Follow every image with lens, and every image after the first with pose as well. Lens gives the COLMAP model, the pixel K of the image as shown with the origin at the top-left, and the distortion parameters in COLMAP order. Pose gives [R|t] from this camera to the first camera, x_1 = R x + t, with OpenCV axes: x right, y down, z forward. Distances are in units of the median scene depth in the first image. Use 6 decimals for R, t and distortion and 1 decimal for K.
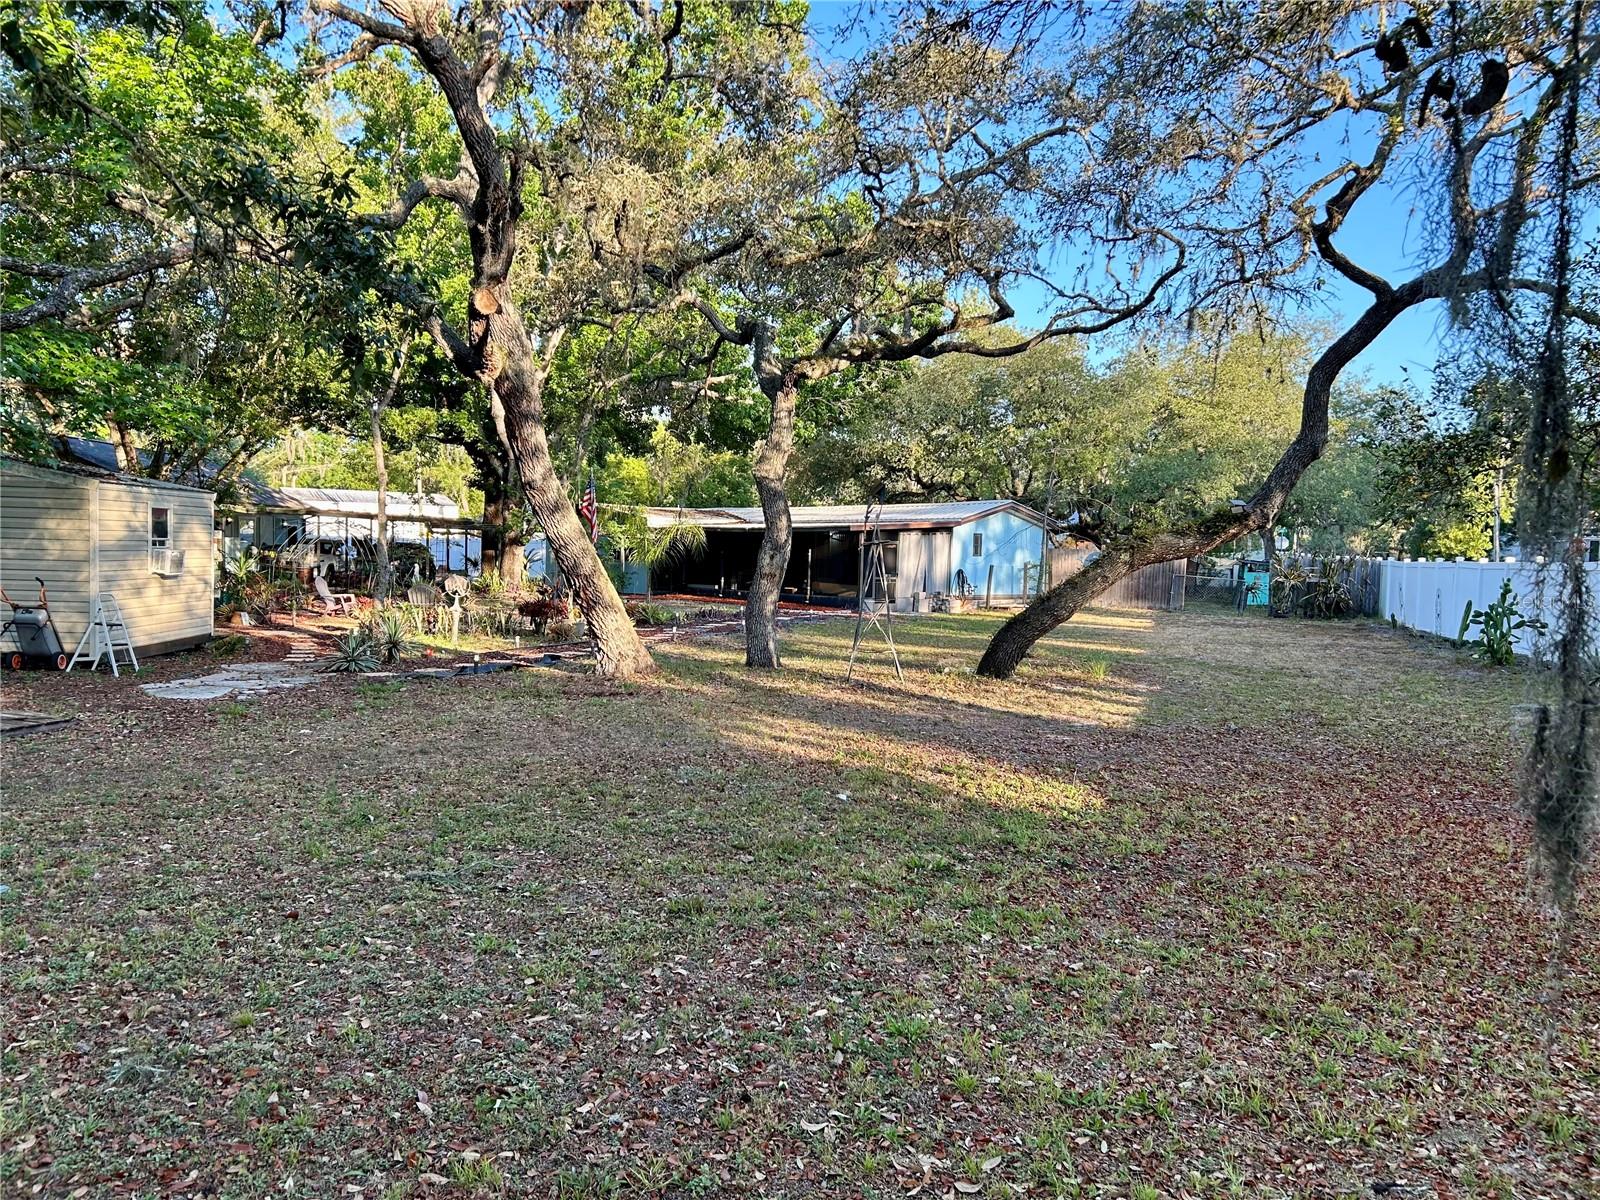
lens RADIAL K [[1118.6, 0, 799.3], [0, 1118.6, 613.7], [0, 0, 1]] dist [-0.006001, -0.005562]
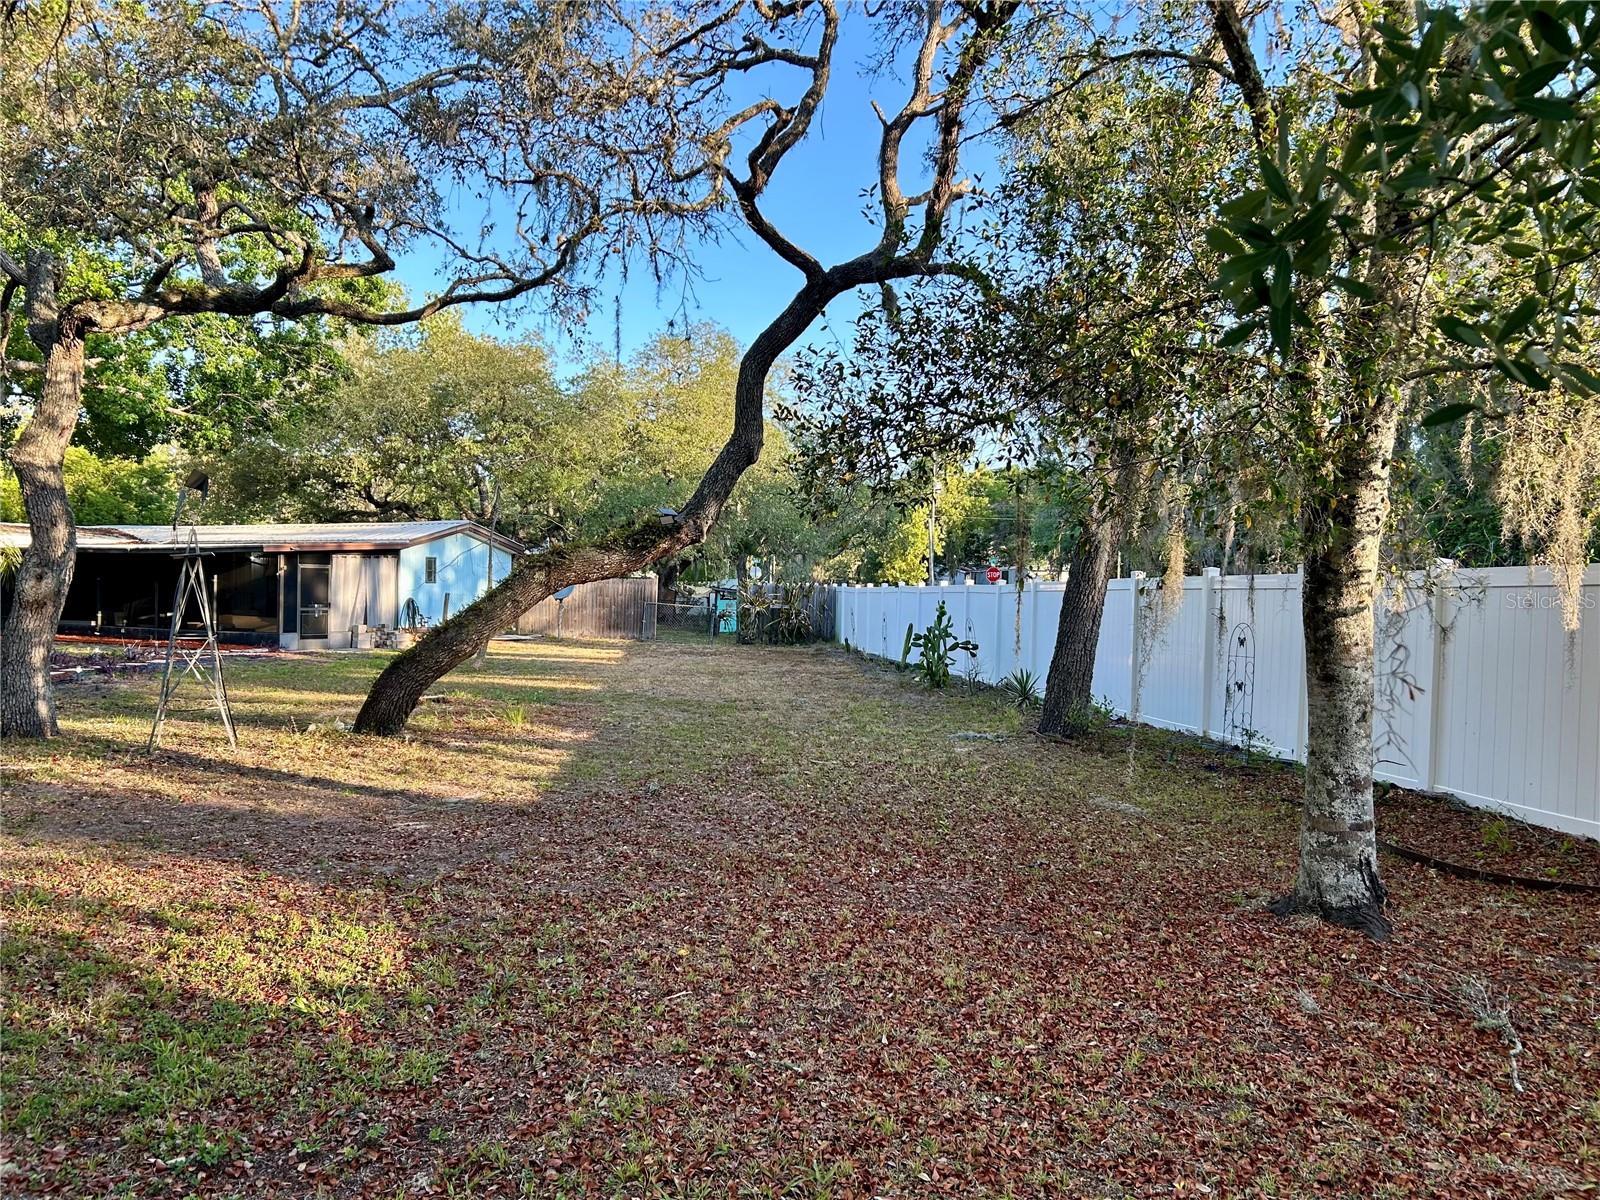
lens RADIAL K [[1118.6, 0, 799.3], [0, 1118.6, 613.7], [0, 0, 1]] dist [-0.006001, -0.005562]
pose [[0.904618, -0.013214, 0.426018, 0.099040], [0.024993, 0.999444, -0.022072, -0.001074], [-0.425489, 0.030615, 0.904446, 0.159774]]
